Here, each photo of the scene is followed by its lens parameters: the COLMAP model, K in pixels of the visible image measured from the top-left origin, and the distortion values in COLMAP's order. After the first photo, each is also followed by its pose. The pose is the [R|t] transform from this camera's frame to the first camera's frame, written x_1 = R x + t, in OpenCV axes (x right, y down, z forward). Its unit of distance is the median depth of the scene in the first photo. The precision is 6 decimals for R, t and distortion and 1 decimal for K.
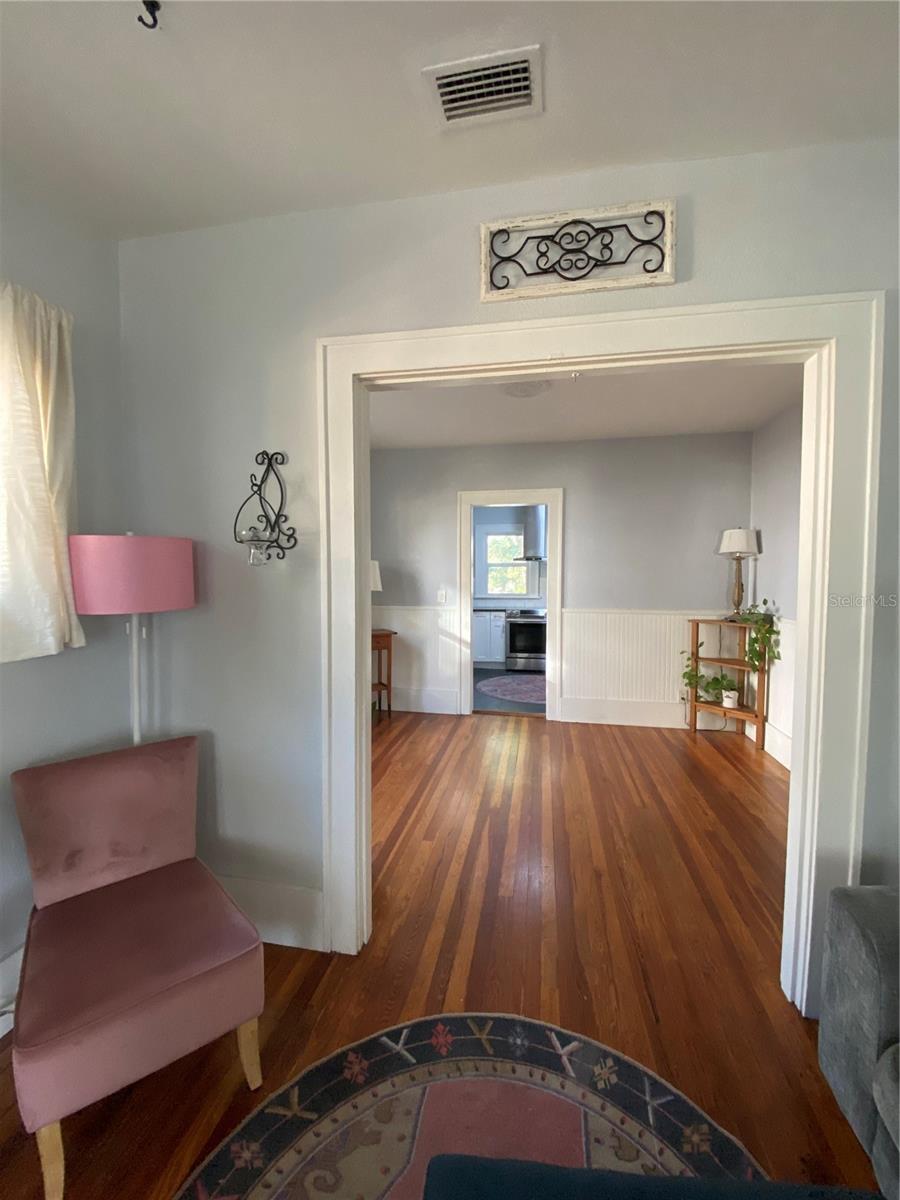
lens RADIAL K [[485.3, 0, 448.7], [0, 485.3, 598.6], [0, 0, 1]] dist [0.000378, -0.000553]
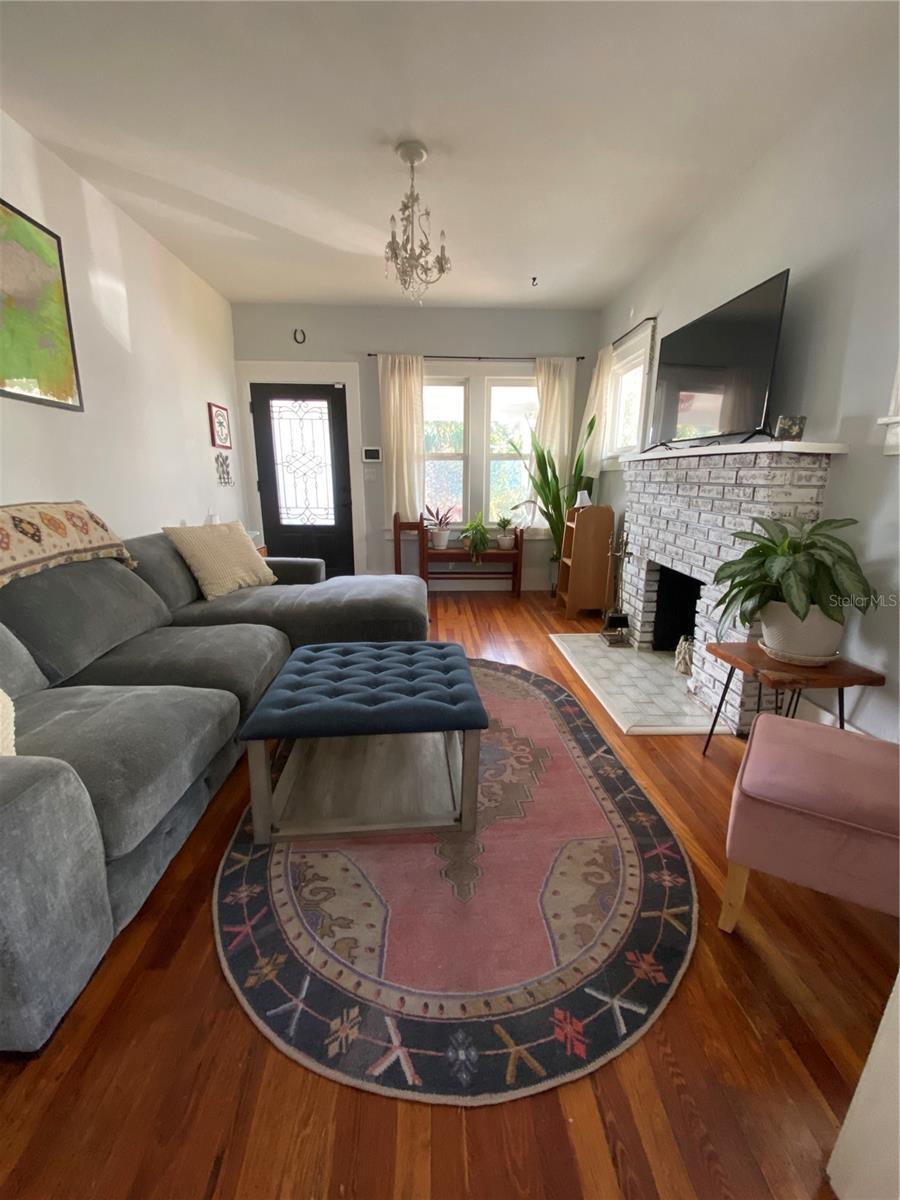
lens RADIAL K [[485.3, 0, 455.1], [0, 485.3, 599.9], [0, 0, 1]] dist [0.000378, -0.000553]
pose [[-0.969022, 0.046840, -0.242492, 0.301843], [-0.024545, 0.958726, 0.283270, 0.127501], [0.245752, 0.280447, -0.927877, 1.520009]]
